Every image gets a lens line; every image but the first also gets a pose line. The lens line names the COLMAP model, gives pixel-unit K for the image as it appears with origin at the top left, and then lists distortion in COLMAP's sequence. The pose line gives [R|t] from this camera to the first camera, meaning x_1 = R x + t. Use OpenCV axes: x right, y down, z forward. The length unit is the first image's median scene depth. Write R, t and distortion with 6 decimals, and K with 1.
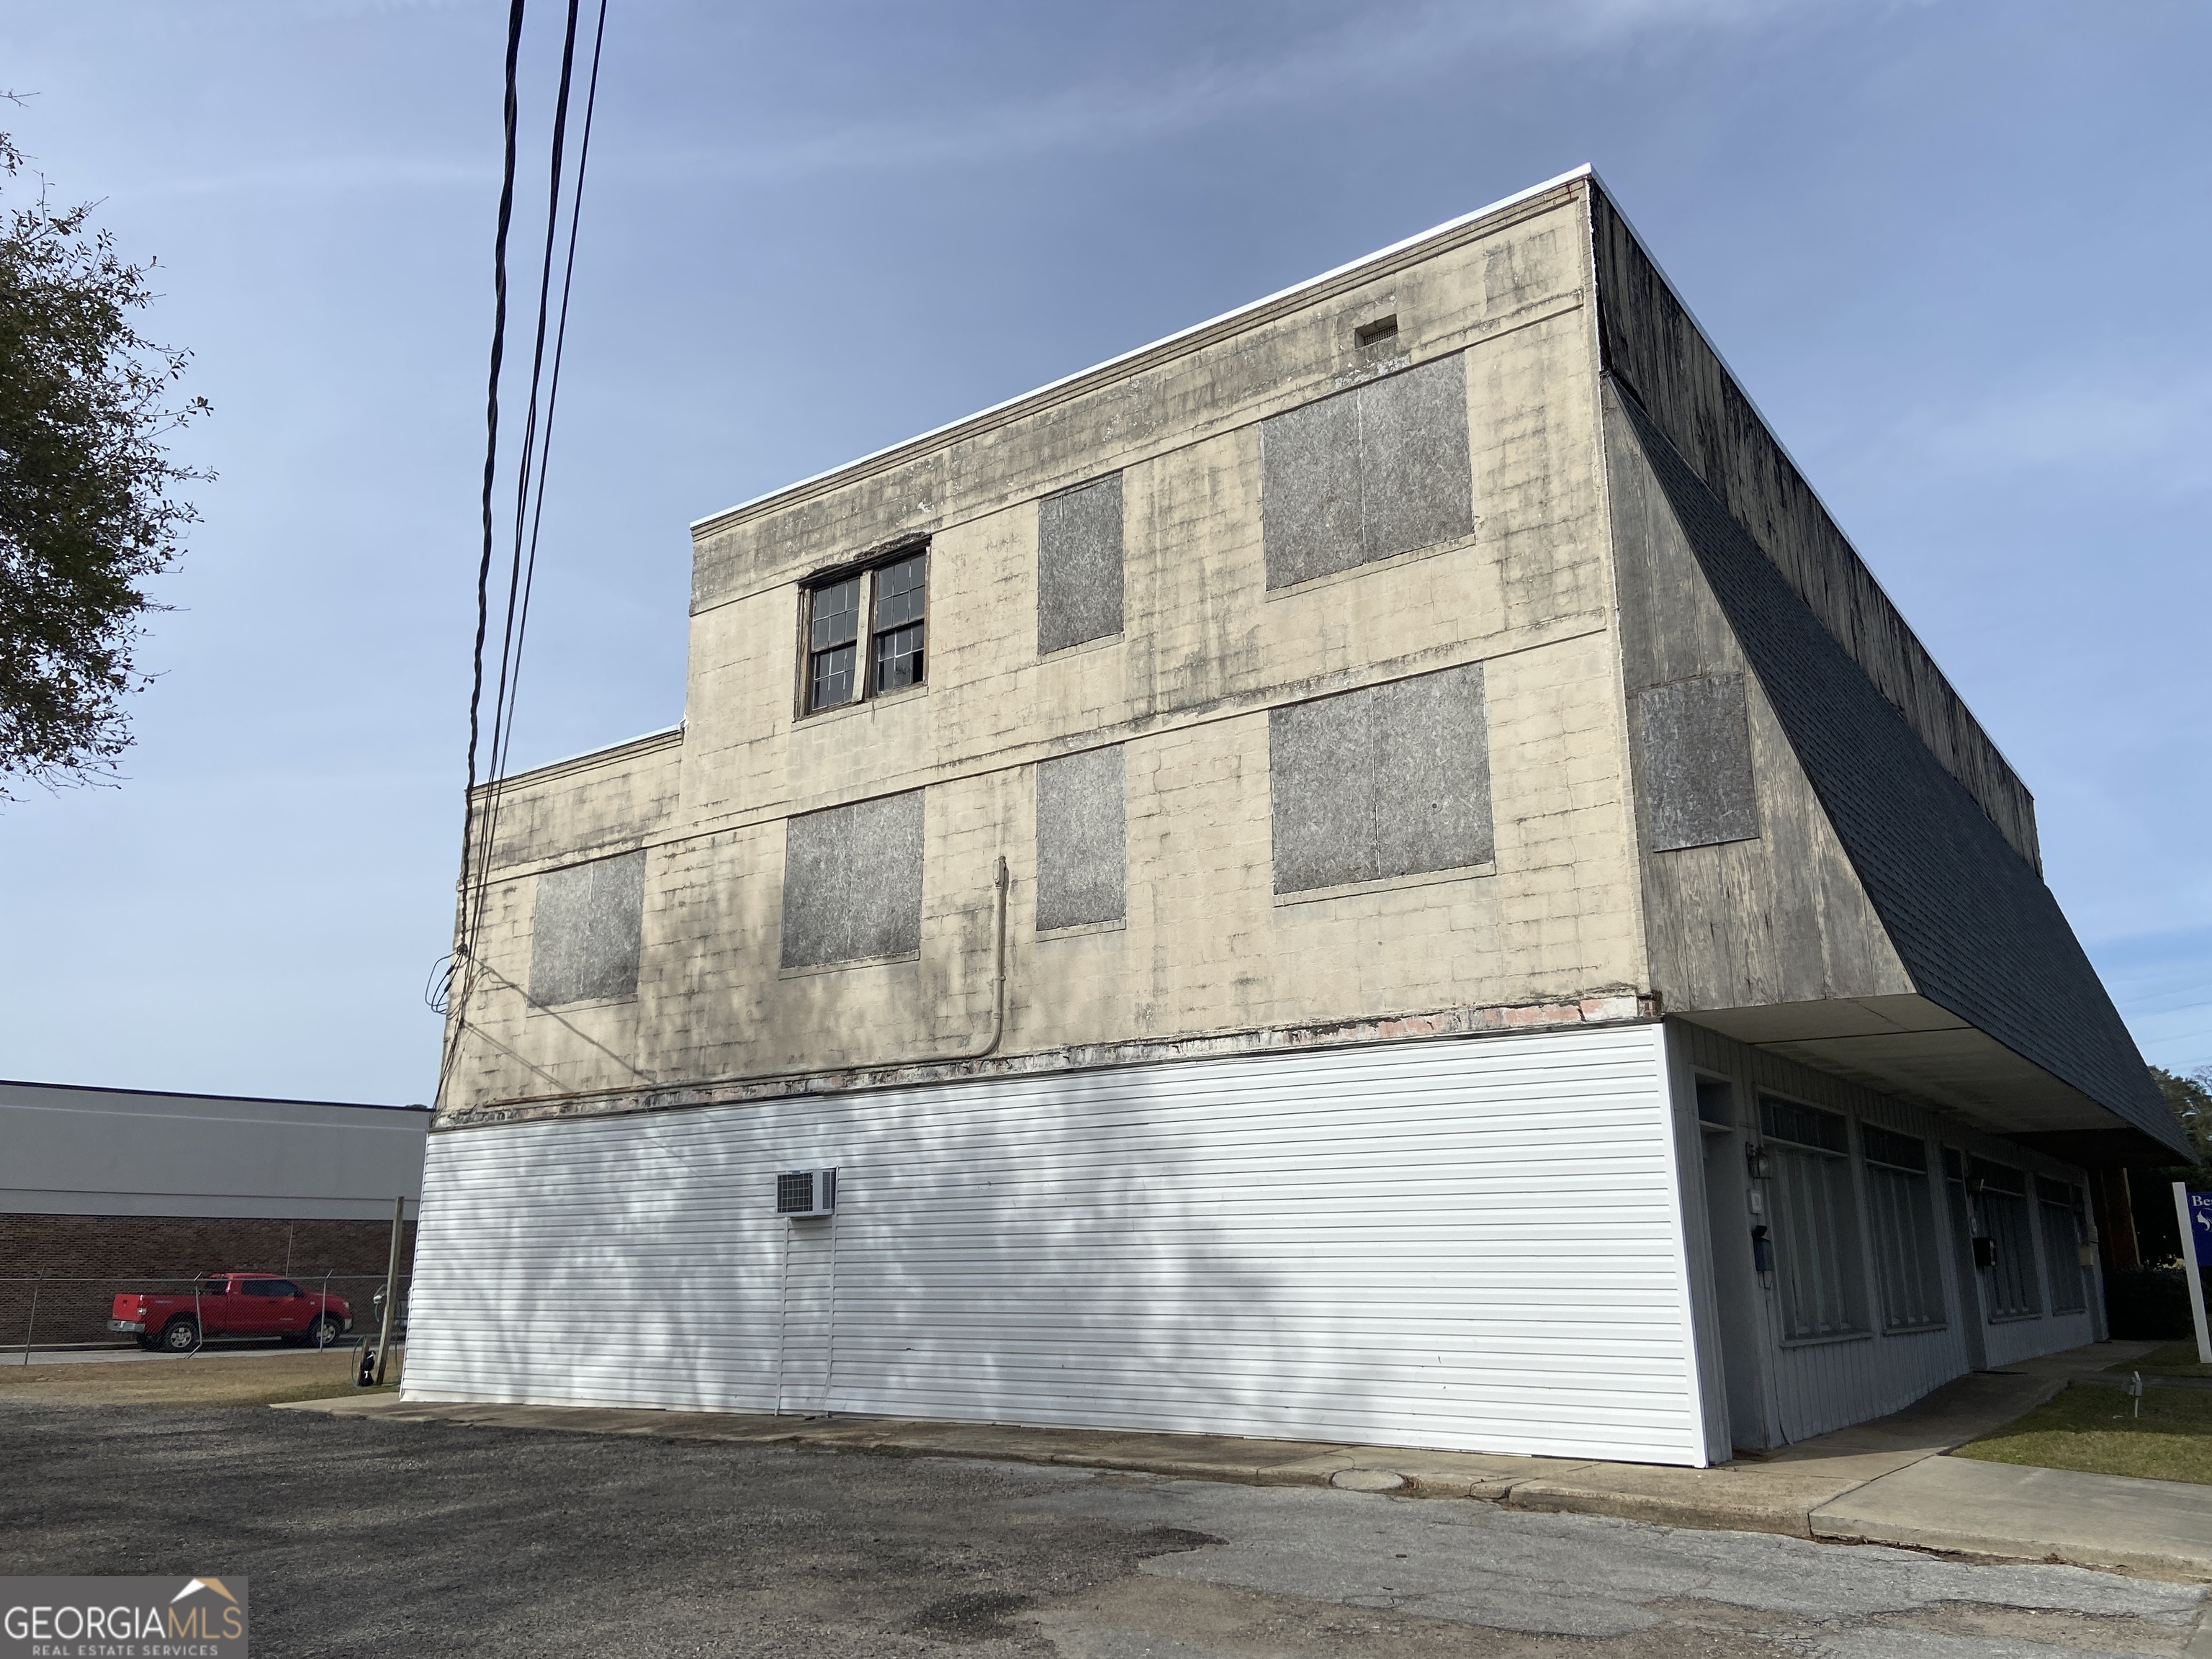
lens RADIAL K [[1659.4, 0, 1118.0], [0, 1659.4, 851.6], [0, 0, 1]] dist [0.122324, -0.153447]
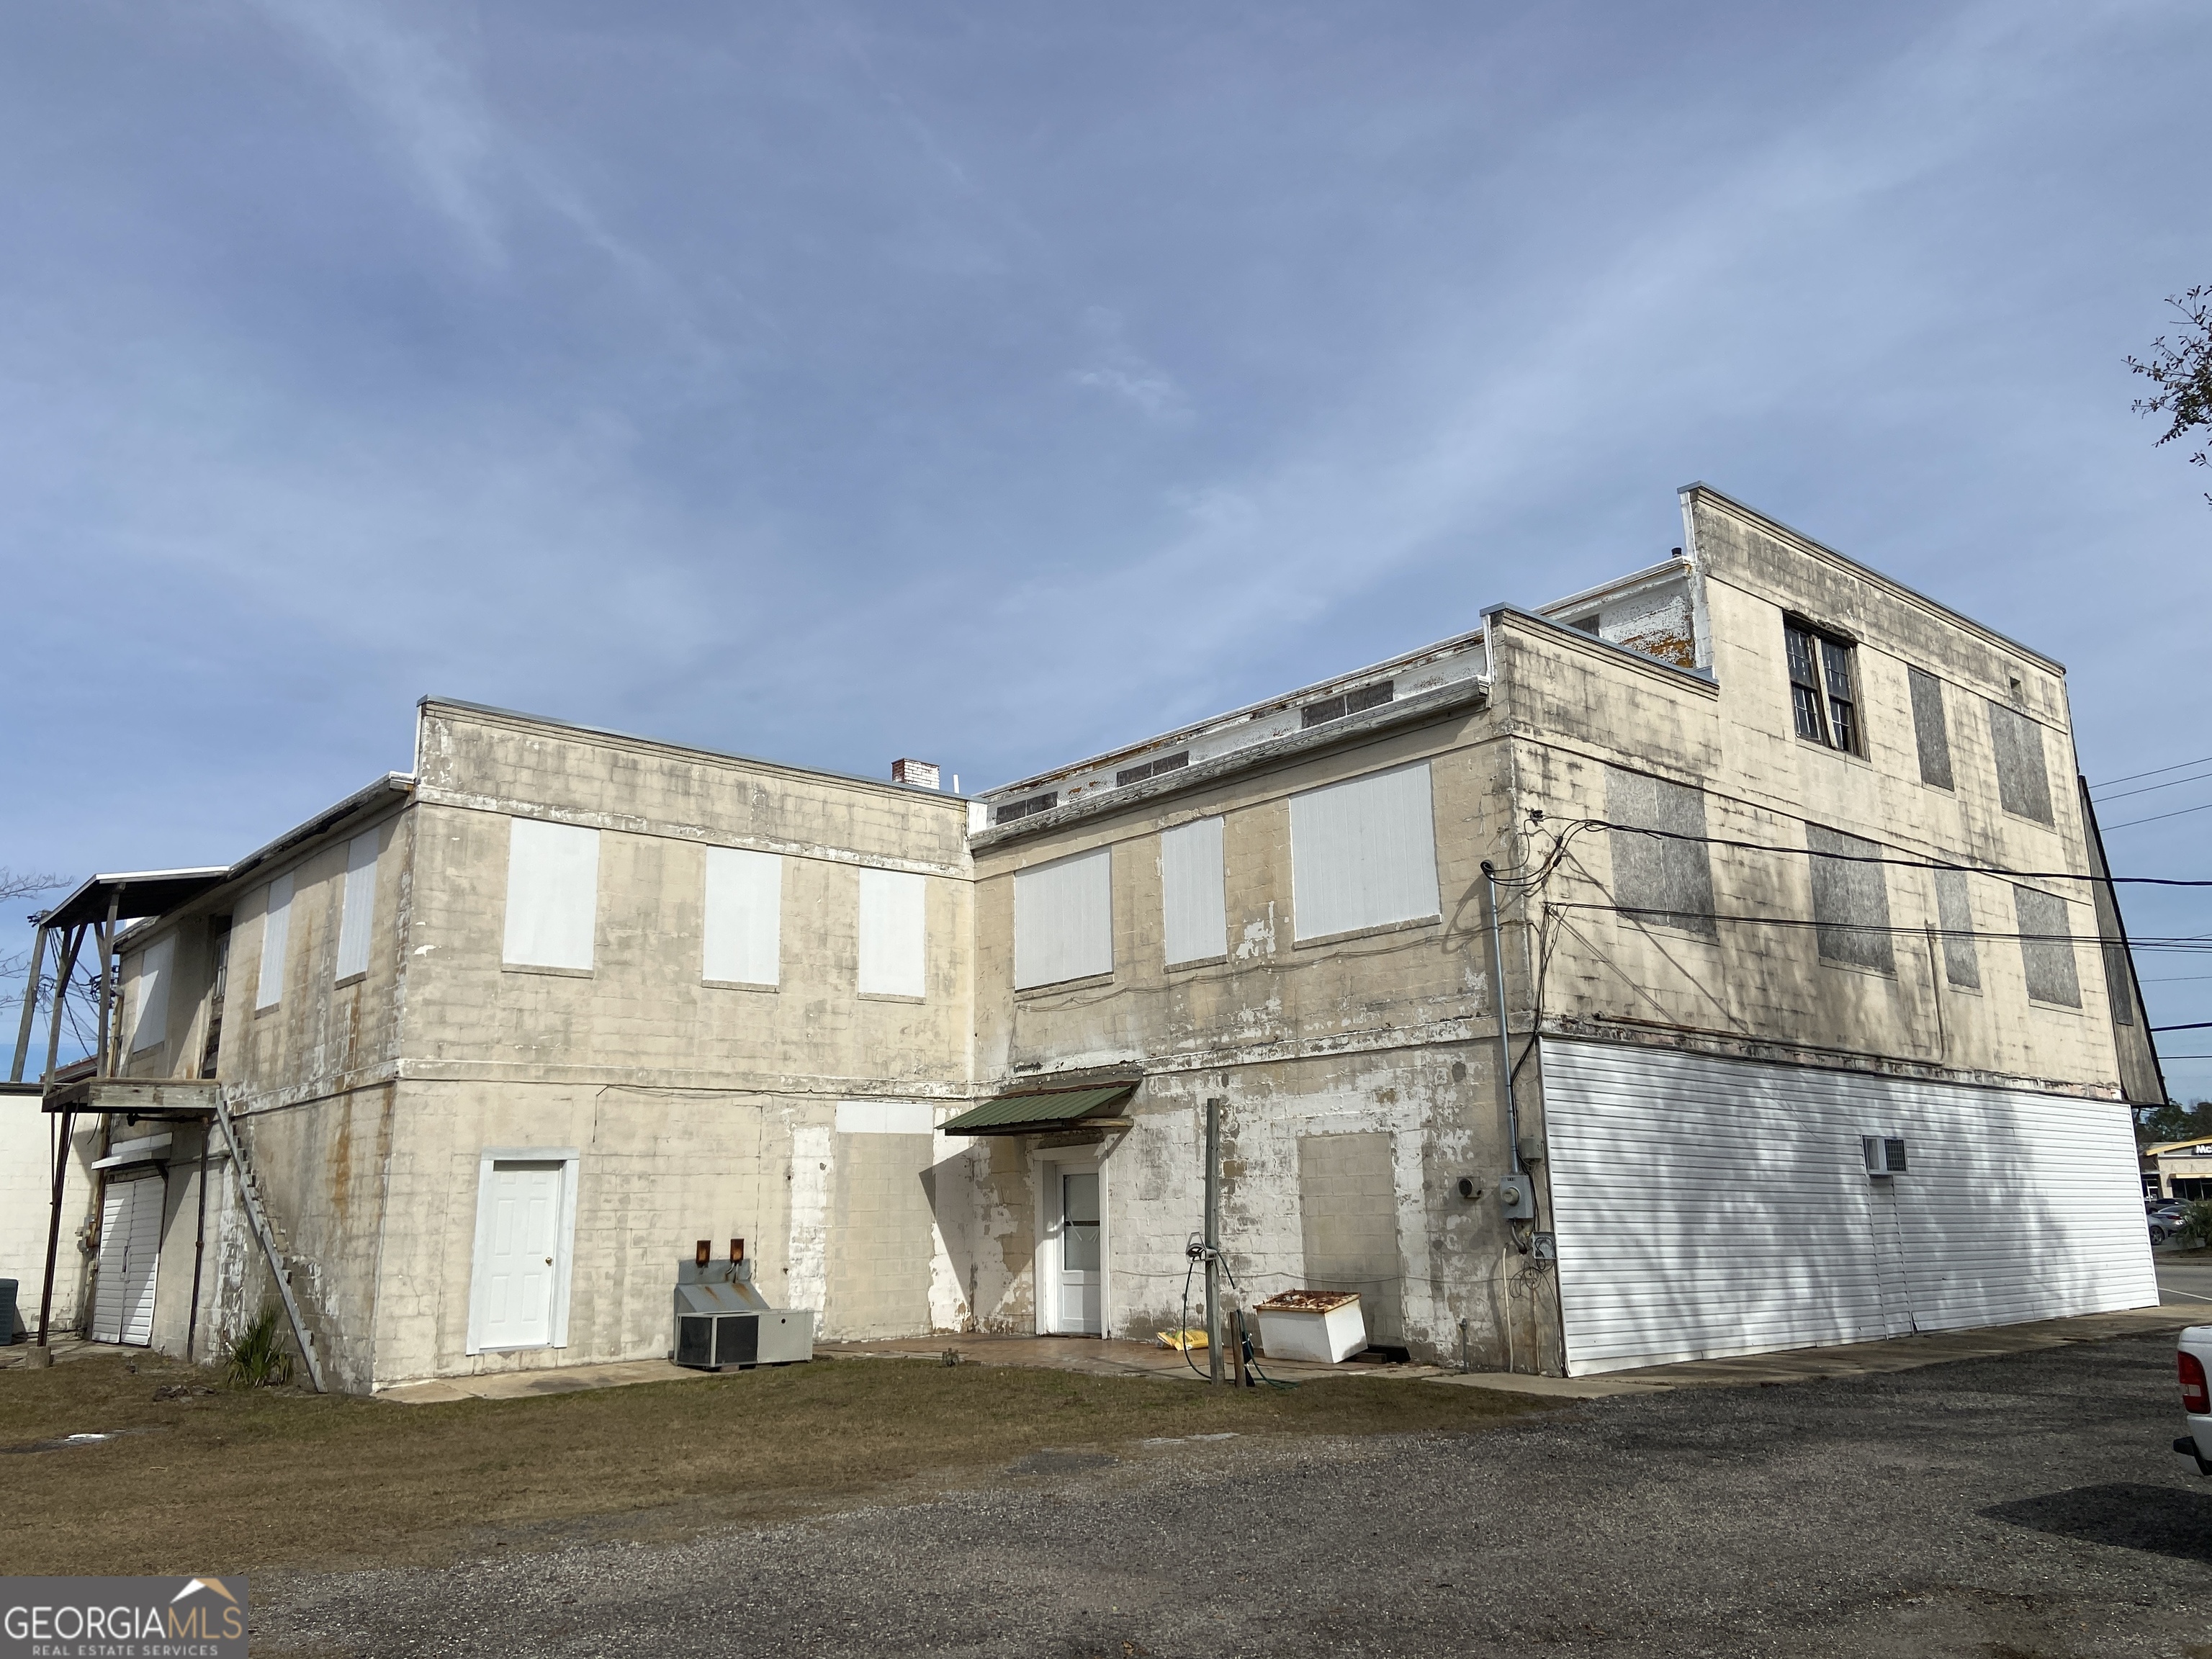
lens RADIAL K [[1659.4, 0, 1118.0], [0, 1659.4, 851.6], [0, 0, 1]] dist [0.122324, -0.153447]
pose [[0.224828, 0.214443, 0.950509, -1.309148], [-0.228234, 0.959935, -0.162585, 0.275447], [-0.947292, -0.180385, 0.264763, 1.074695]]
